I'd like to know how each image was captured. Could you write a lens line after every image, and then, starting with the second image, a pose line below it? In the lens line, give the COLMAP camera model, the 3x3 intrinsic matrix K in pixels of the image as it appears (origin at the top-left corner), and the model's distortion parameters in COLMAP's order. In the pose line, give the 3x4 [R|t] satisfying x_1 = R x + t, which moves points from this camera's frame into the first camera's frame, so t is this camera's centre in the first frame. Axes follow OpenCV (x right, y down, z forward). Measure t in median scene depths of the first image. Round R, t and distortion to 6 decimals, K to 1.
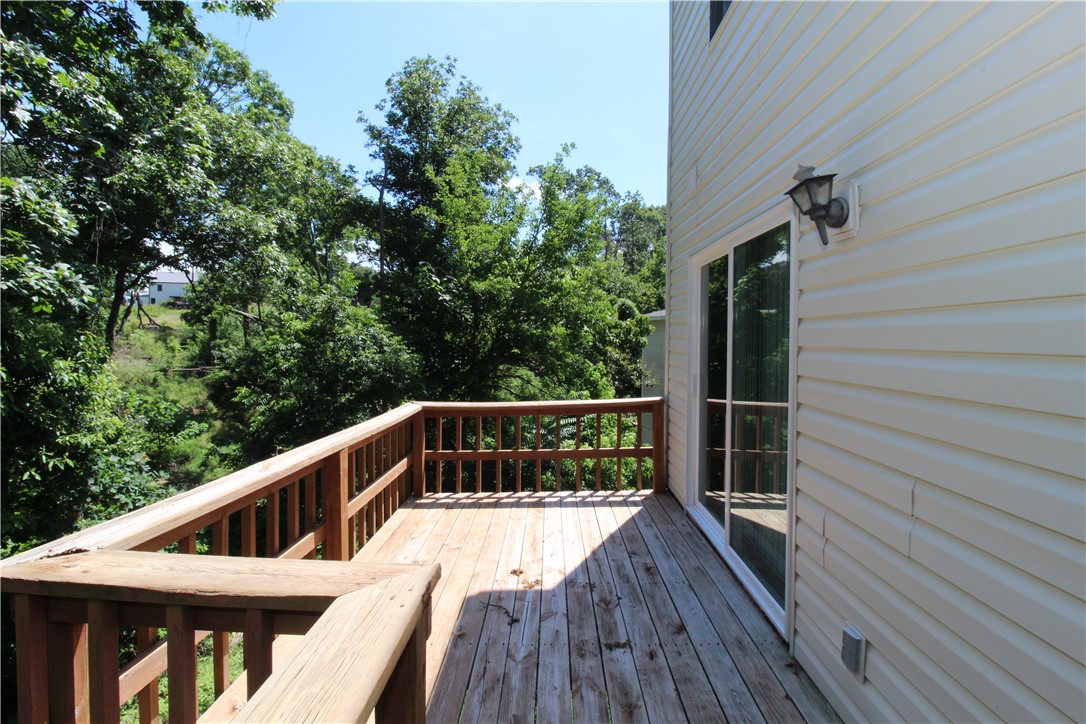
lens RADIAL K [[504.7, 0, 544.2], [0, 504.7, 342.9], [0, 0, 1]] dist [0.006050, -0.014123]
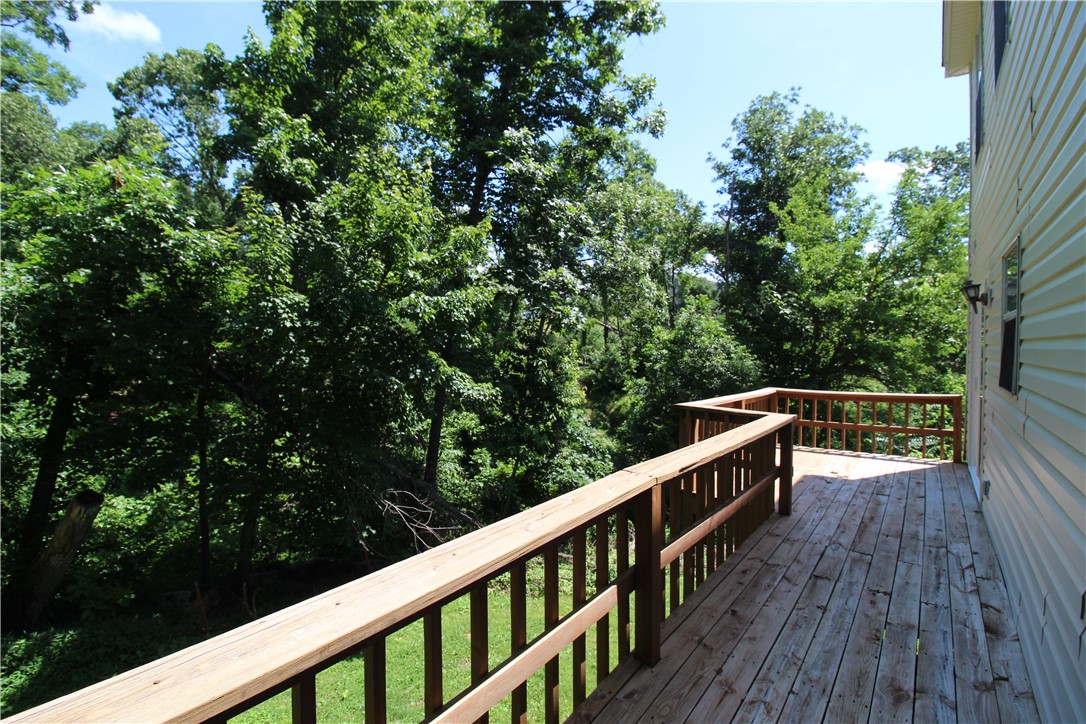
lens RADIAL K [[504.7, 0, 544.2], [0, 504.7, 342.9], [0, 0, 1]] dist [0.006050, -0.014123]
pose [[0.806622, 0.009332, -0.590994, 0.030251], [-0.018022, 0.999799, -0.008810, -0.000427], [0.590793, 0.017758, 0.806628, -0.194767]]
